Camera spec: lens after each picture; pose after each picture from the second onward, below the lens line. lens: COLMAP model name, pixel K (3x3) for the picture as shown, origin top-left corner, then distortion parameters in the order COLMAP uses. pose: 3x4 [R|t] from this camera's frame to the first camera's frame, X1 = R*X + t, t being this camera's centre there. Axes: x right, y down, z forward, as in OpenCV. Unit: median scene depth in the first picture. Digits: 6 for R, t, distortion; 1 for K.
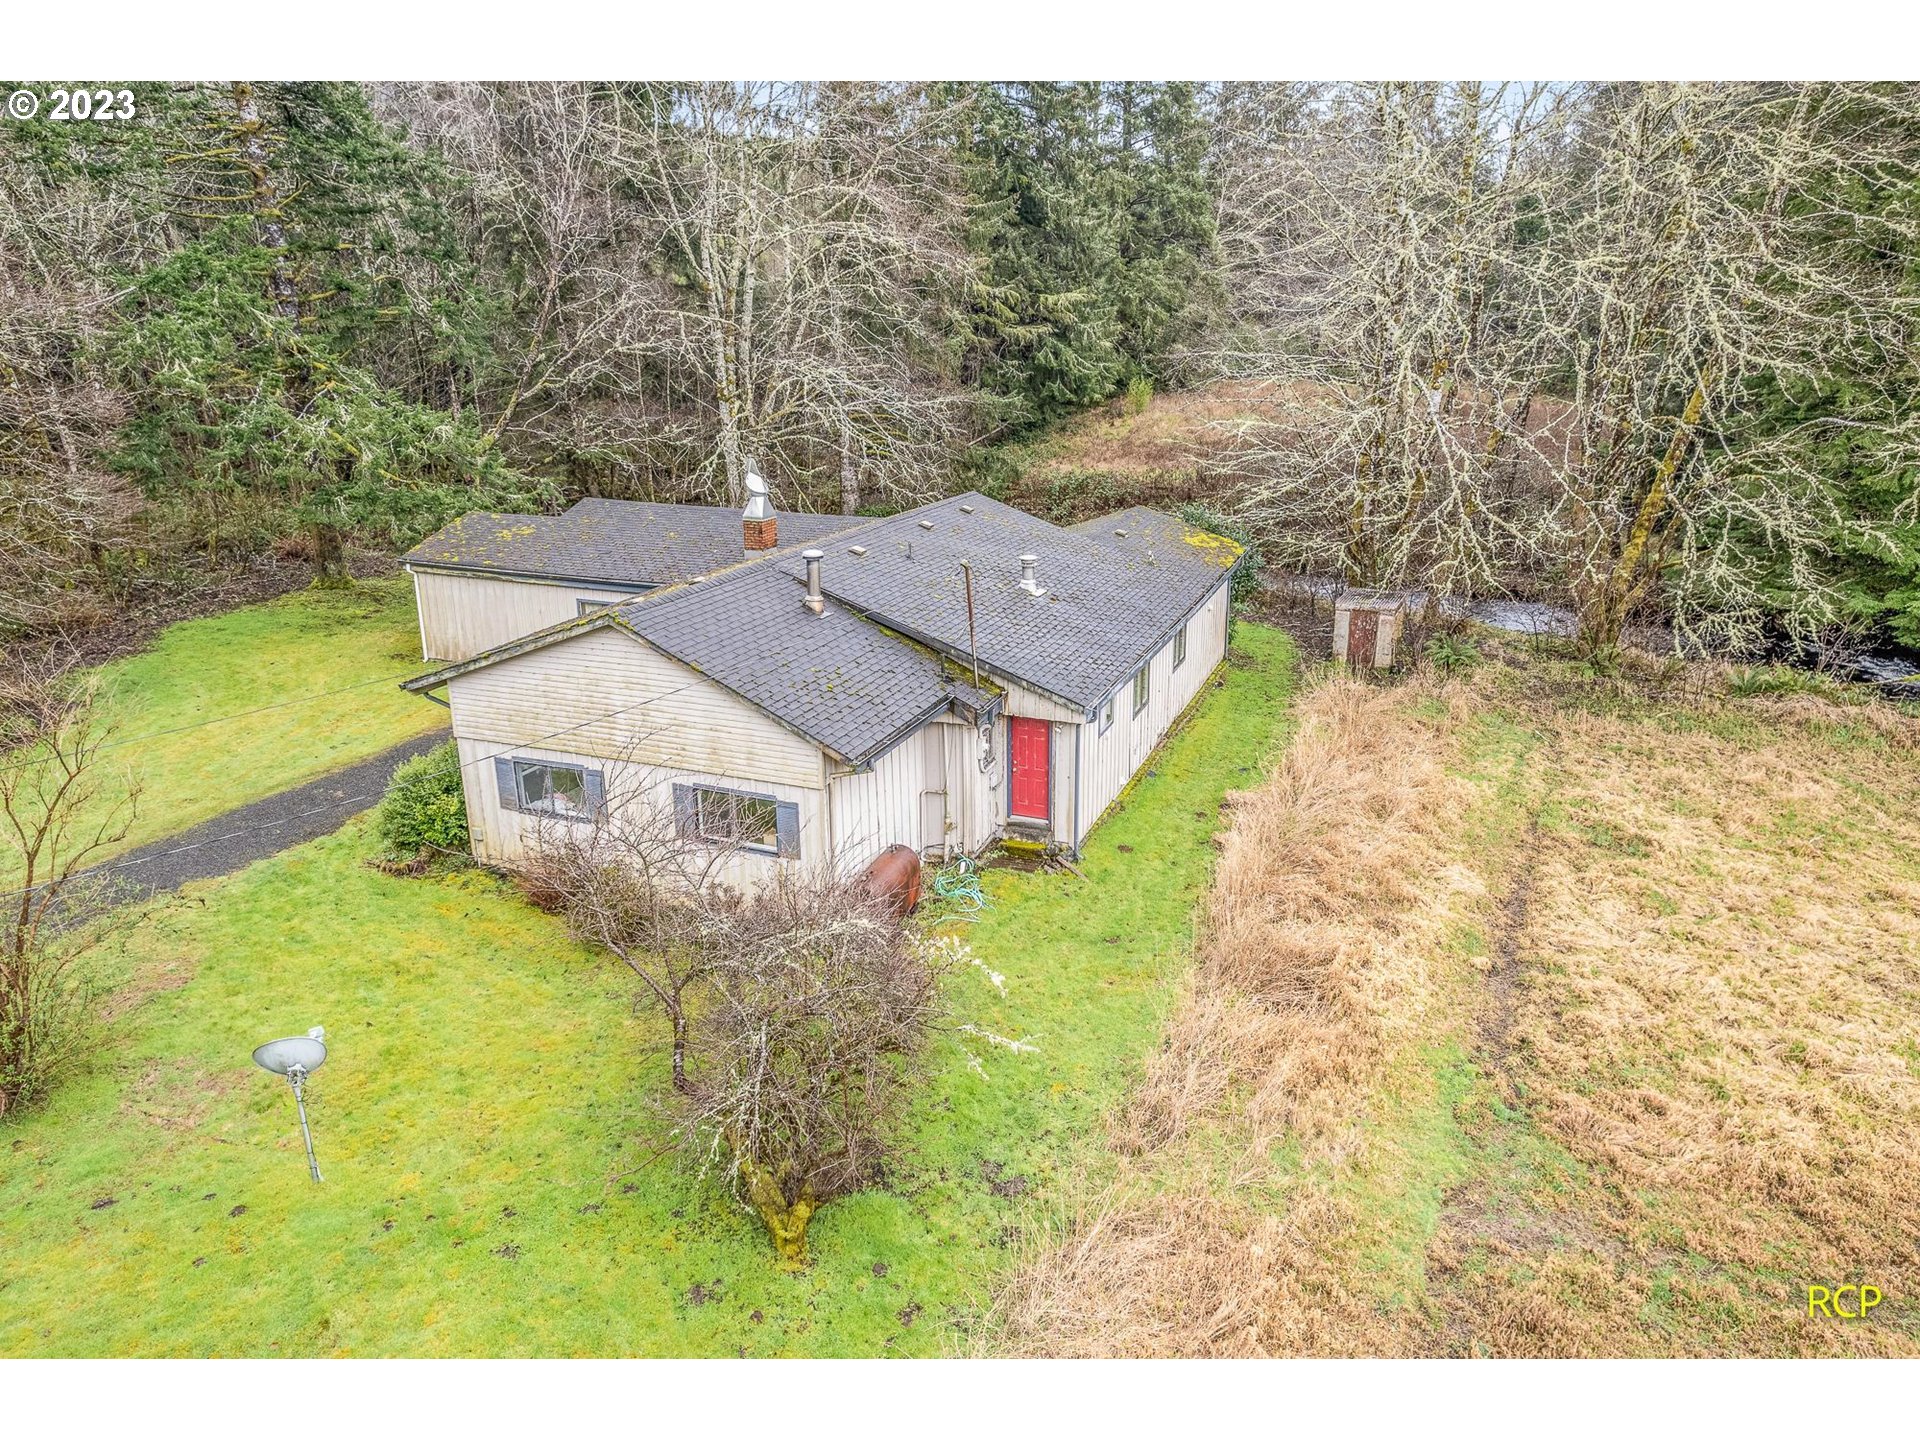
lens RADIAL K [[1191.1, 0, 960.0], [0, 1191.1, 720.0], [0, 0, 1]] dist [-0.067178, 0.072757]
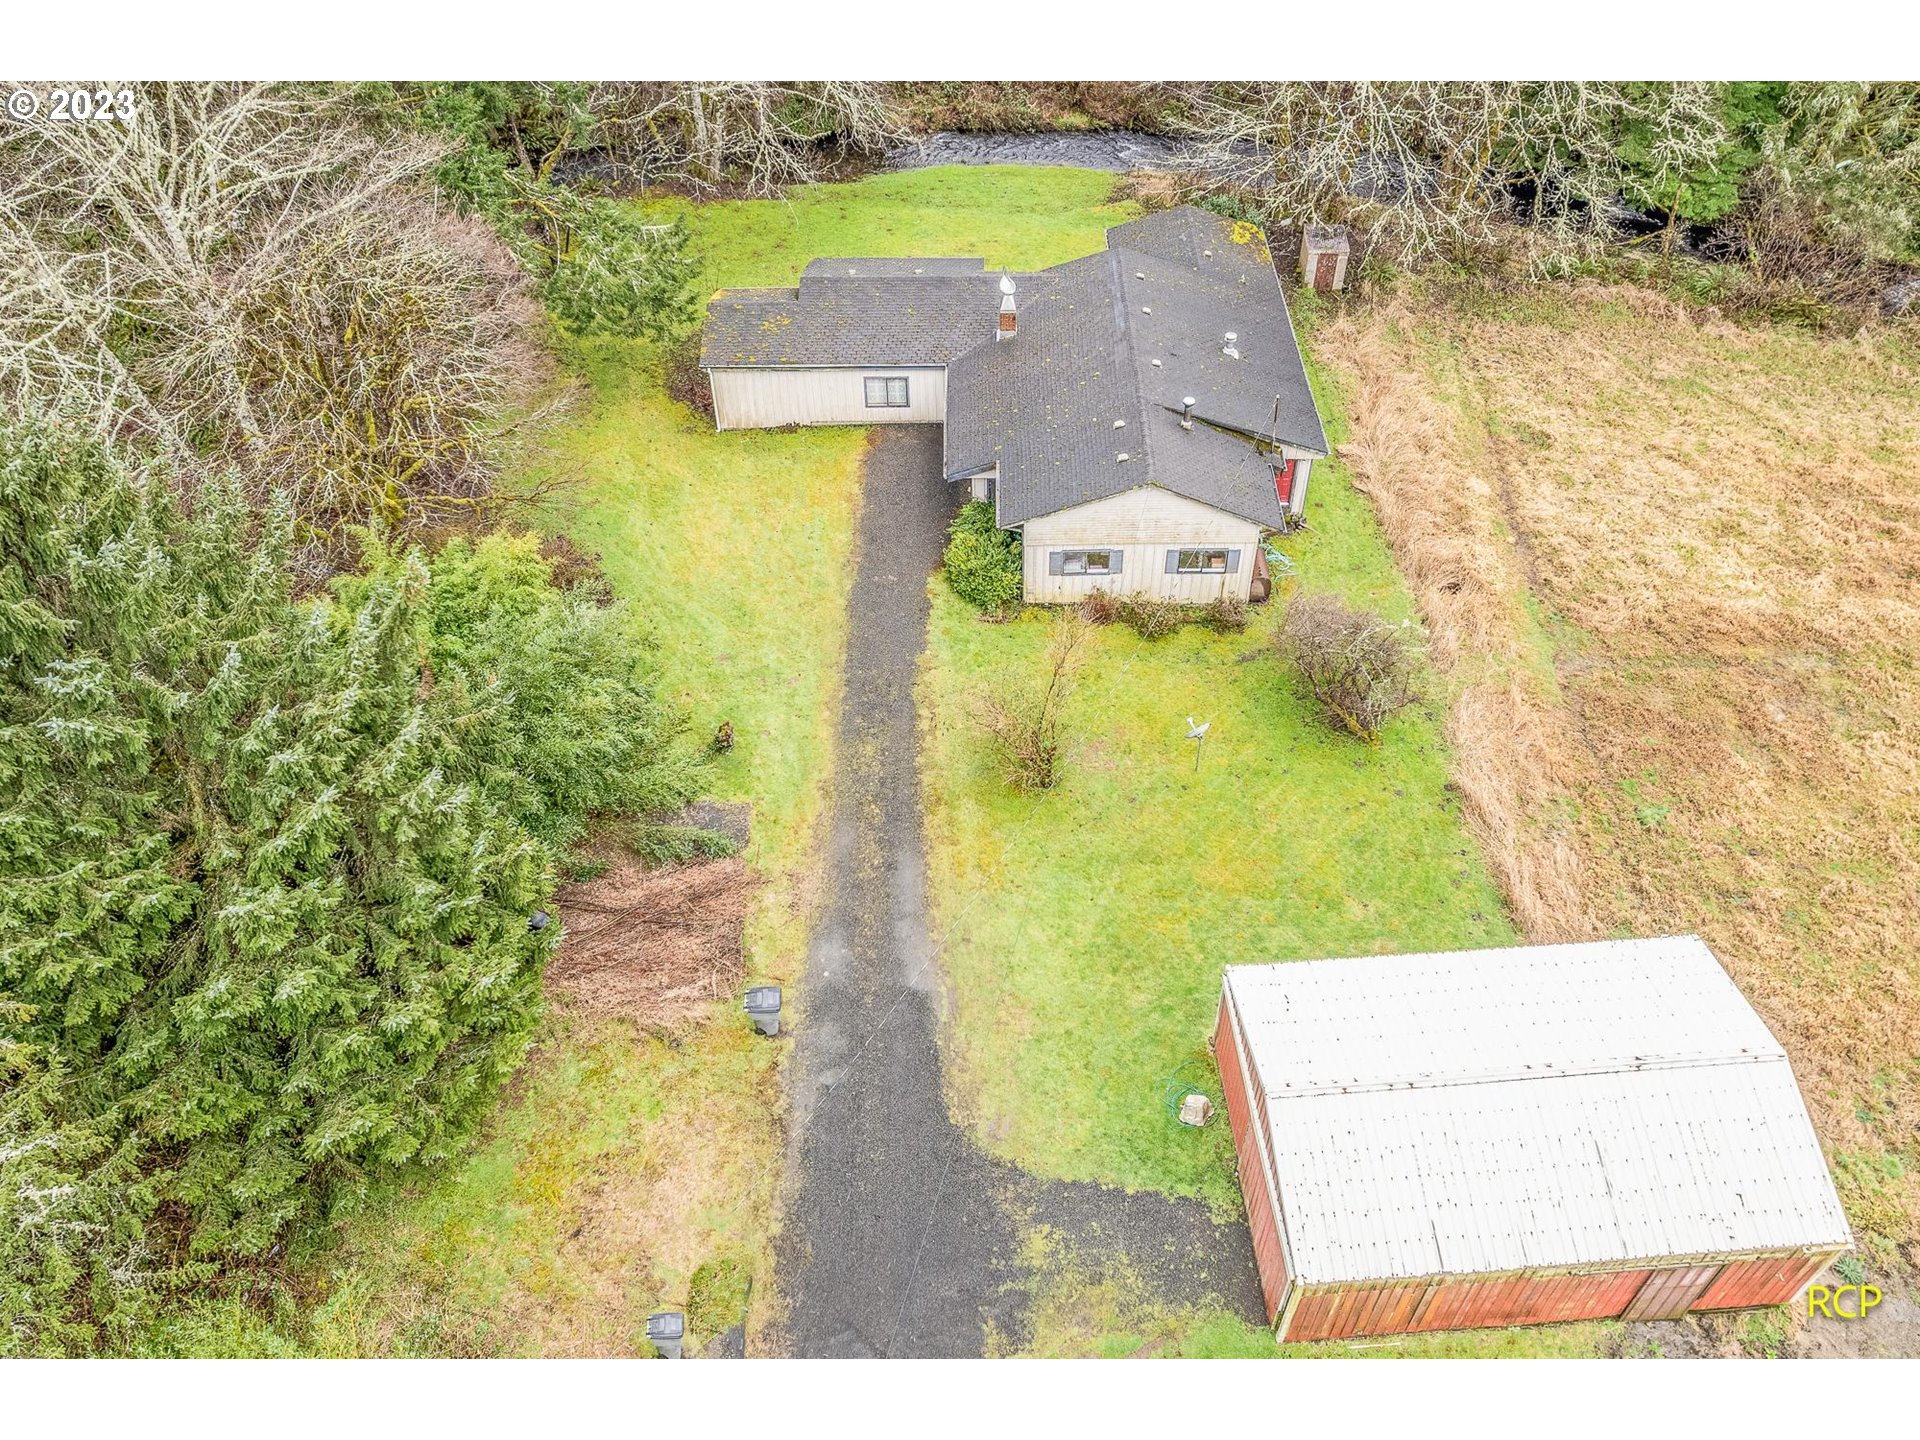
lens RADIAL K [[1191.1, 0, 960.0], [0, 1191.1, 720.0], [0, 0, 1]] dist [-0.067178, 0.072757]
pose [[0.942944, -0.270025, 0.194791, -0.954290], [0.148709, 0.865003, 0.479223, -0.647757], [-0.297897, -0.422913, 0.855805, -0.647029]]
